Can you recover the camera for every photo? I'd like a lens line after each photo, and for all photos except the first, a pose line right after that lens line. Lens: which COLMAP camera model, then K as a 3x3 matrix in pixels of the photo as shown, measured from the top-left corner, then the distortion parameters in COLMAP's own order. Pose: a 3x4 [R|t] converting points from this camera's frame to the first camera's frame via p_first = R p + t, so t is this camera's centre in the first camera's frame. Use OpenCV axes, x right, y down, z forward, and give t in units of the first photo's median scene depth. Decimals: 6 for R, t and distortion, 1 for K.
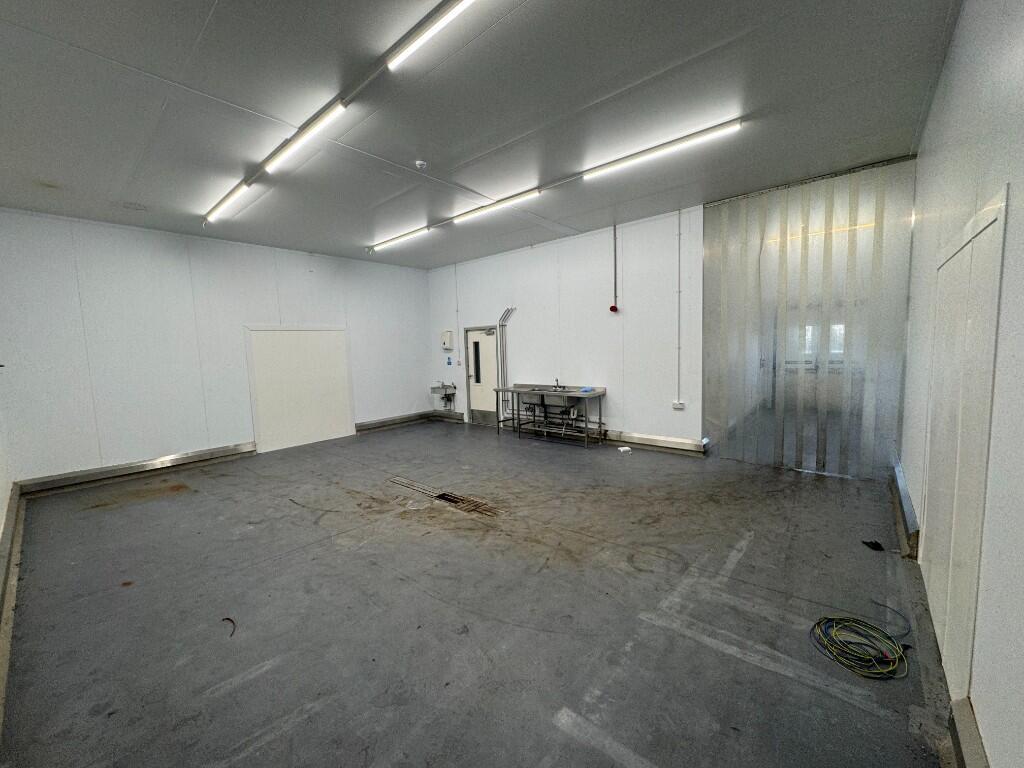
lens RADIAL K [[408.6, 0, 514.4], [0, 408.6, 383.0], [0, 0, 1]] dist [-0.002826, -0.000067]
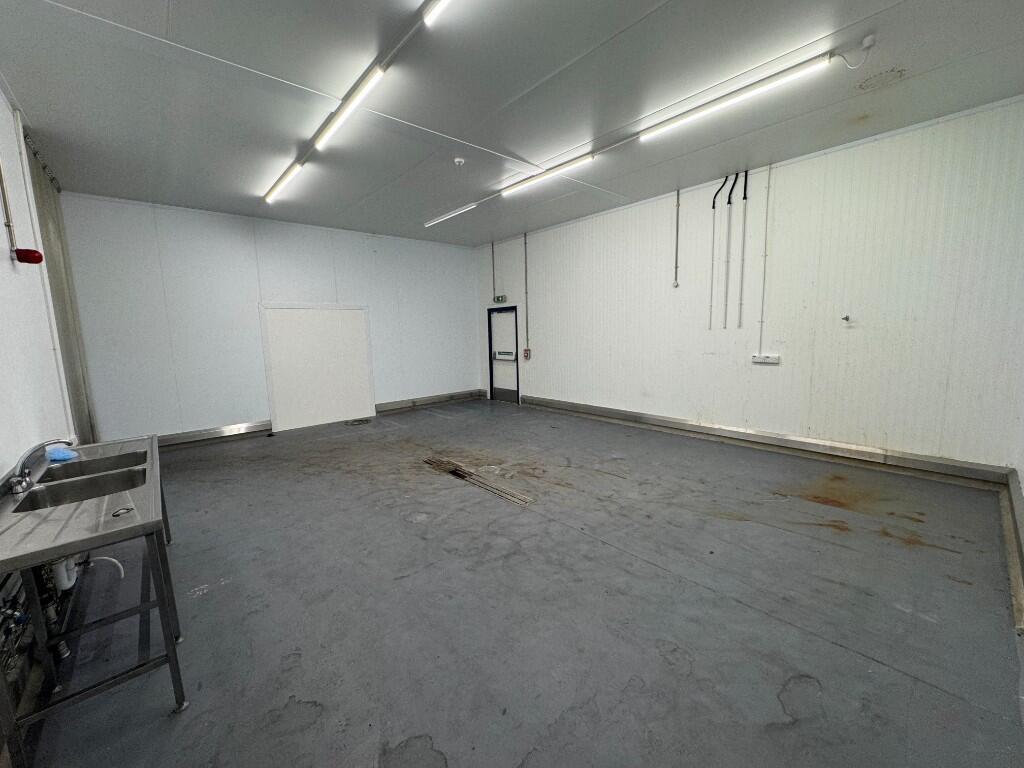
lens RADIAL K [[408.6, 0, 512.6], [0, 408.6, 383.7], [0, 0, 1]] dist [-0.002826, -0.000067]
pose [[-0.988838, 0.041762, 0.143019, -0.457239], [0.071949, 0.974416, 0.212925, -0.150091], [-0.130468, 0.220839, -0.966545, 1.973046]]
